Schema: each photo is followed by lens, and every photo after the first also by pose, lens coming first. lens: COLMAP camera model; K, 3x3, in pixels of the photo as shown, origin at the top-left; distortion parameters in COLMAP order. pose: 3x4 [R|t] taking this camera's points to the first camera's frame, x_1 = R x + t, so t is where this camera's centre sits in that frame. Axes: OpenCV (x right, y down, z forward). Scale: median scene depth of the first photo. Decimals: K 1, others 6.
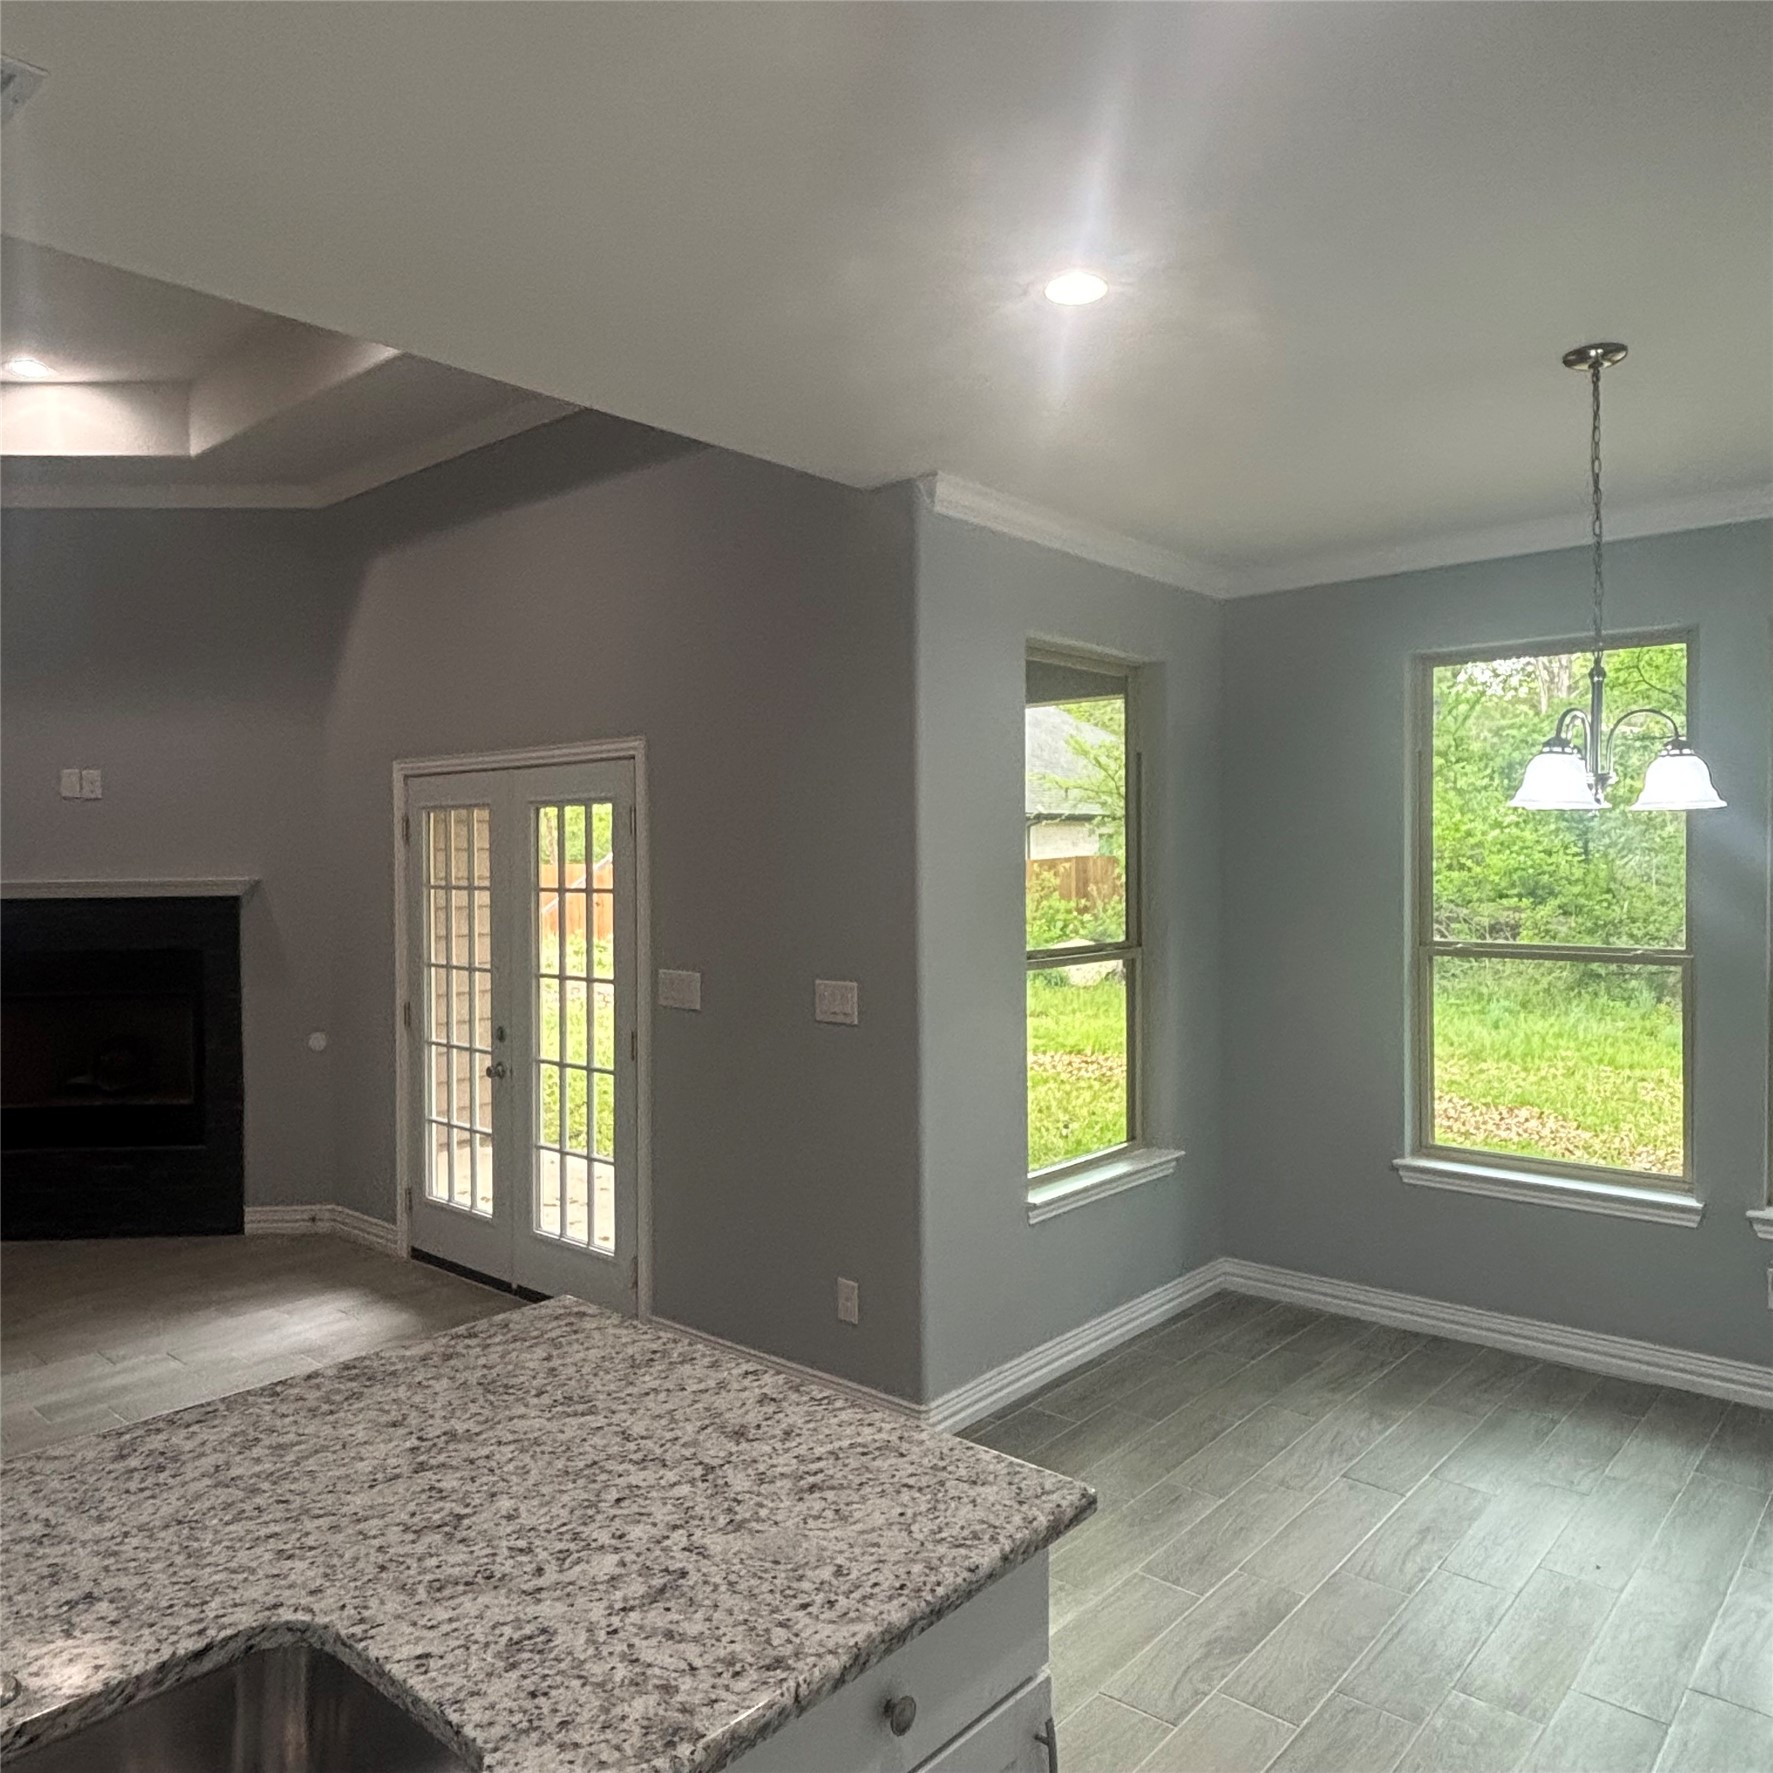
lens RADIAL K [[1331.2, 0, 915.2], [0, 1331.2, 852.6], [0, 0, 1]] dist [-0.011808, -0.002236]
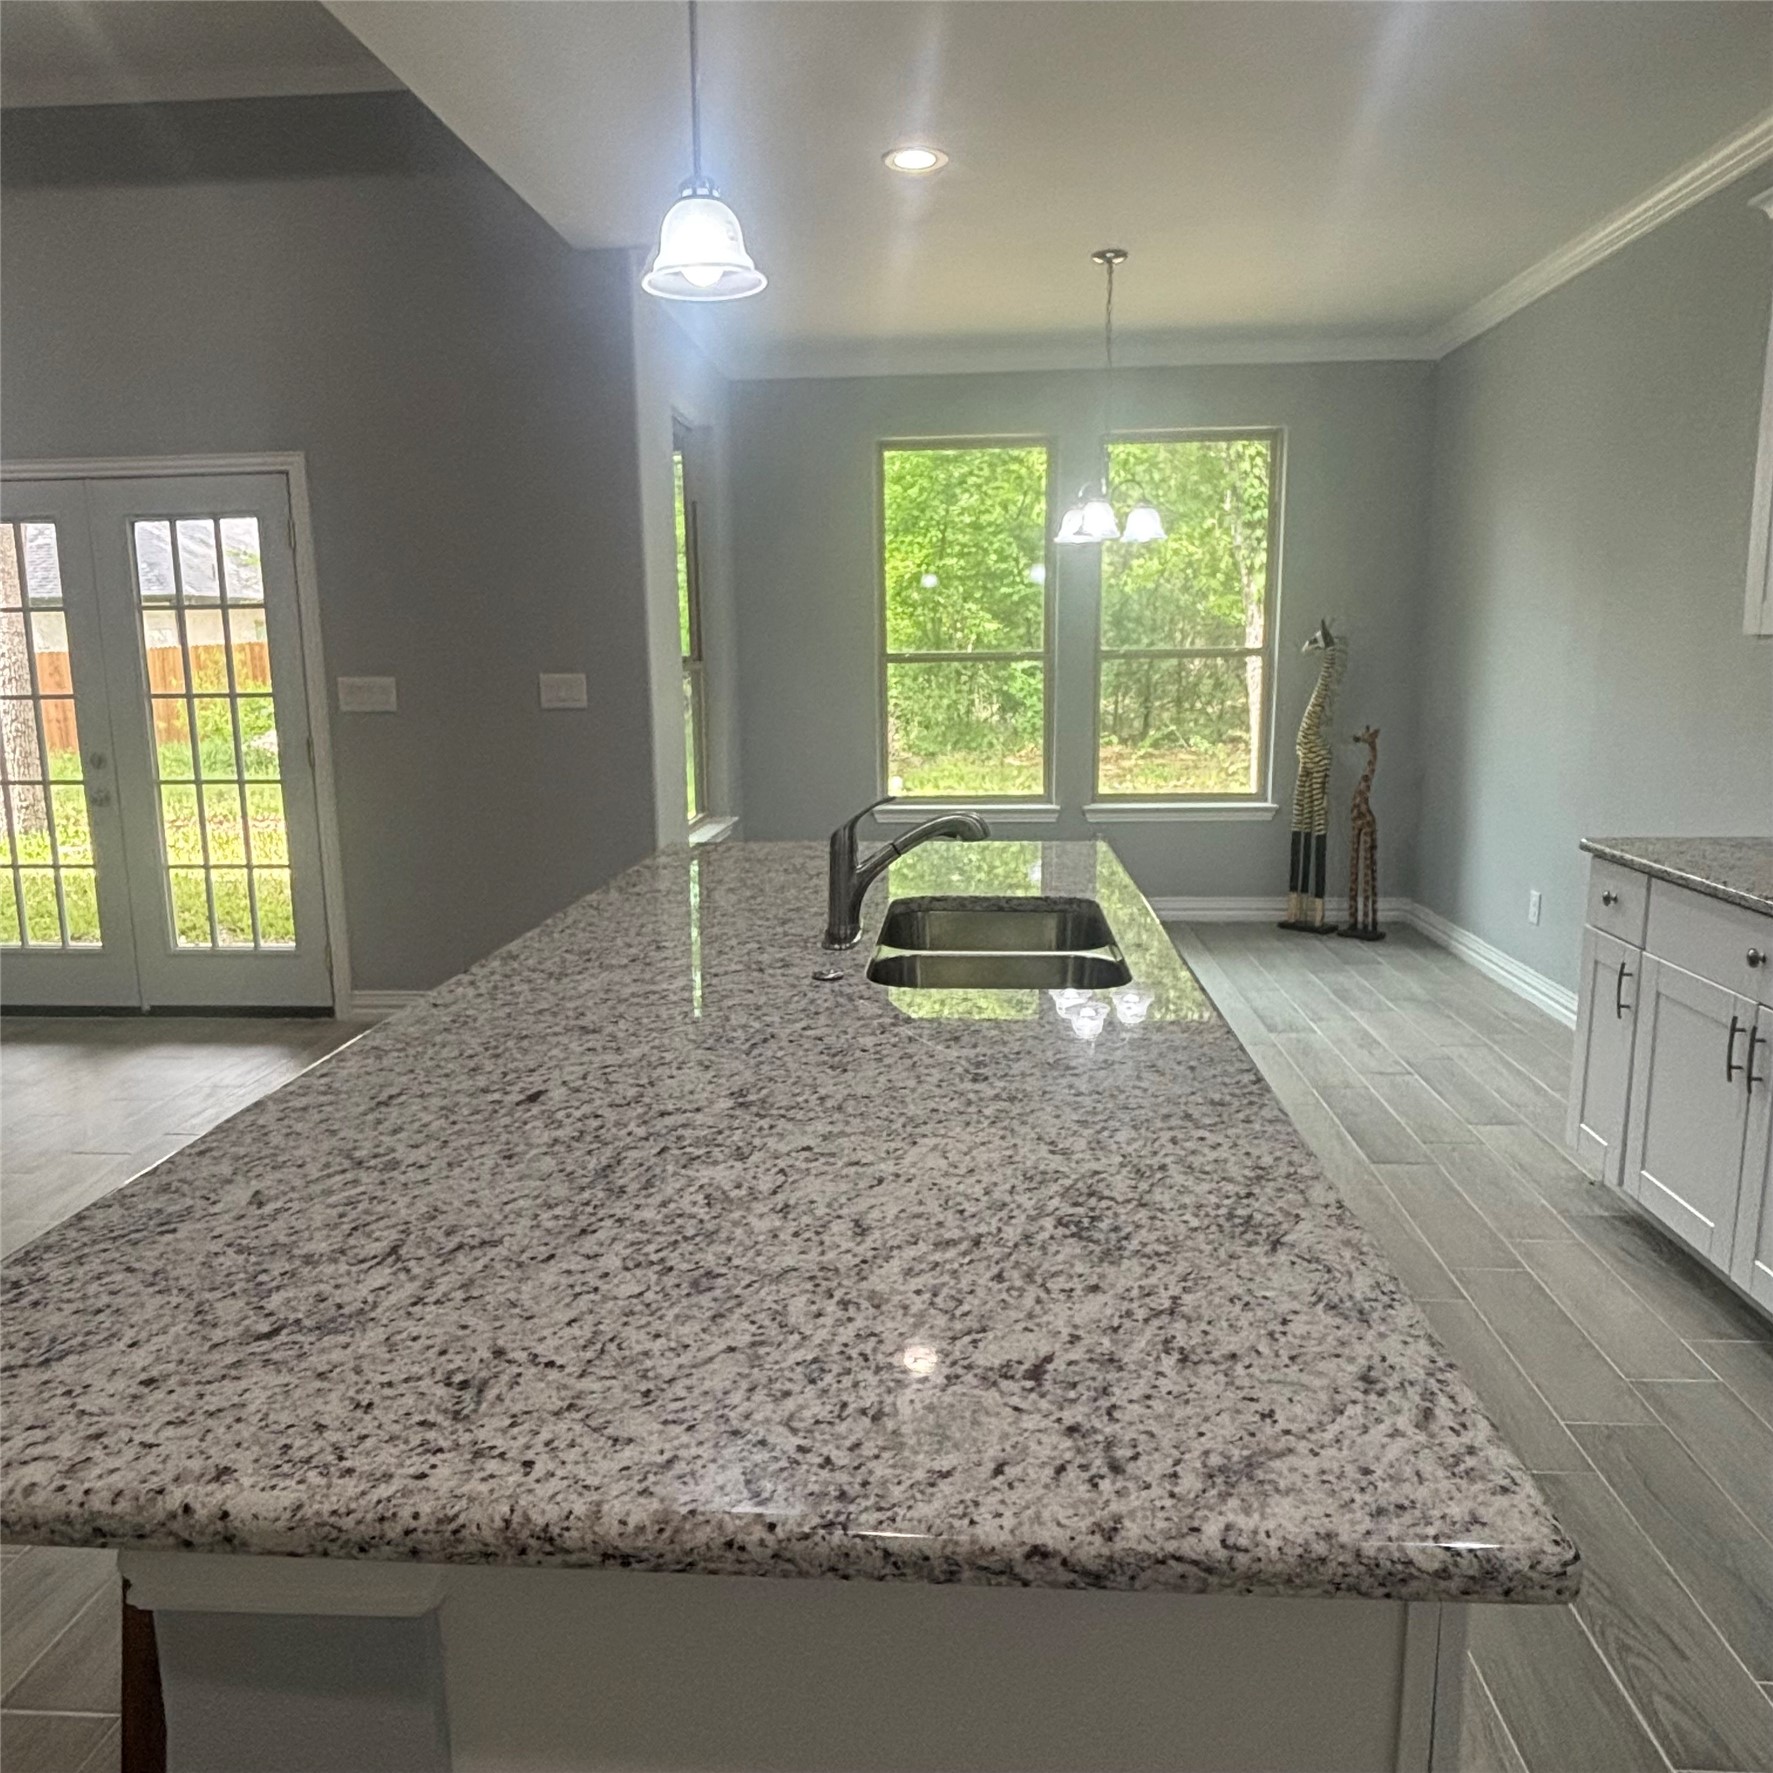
lens RADIAL K [[1303.9, 0, 886.5], [0, 1303.9, 886.5], [0, 0, 1]] dist [0.009427, -0.001582]
pose [[0.803759, -0.103976, 0.585799, -1.191668], [0.000250, 0.984670, 0.174430, 0.174448], [-0.594955, -0.140053, 0.791463, -0.339500]]
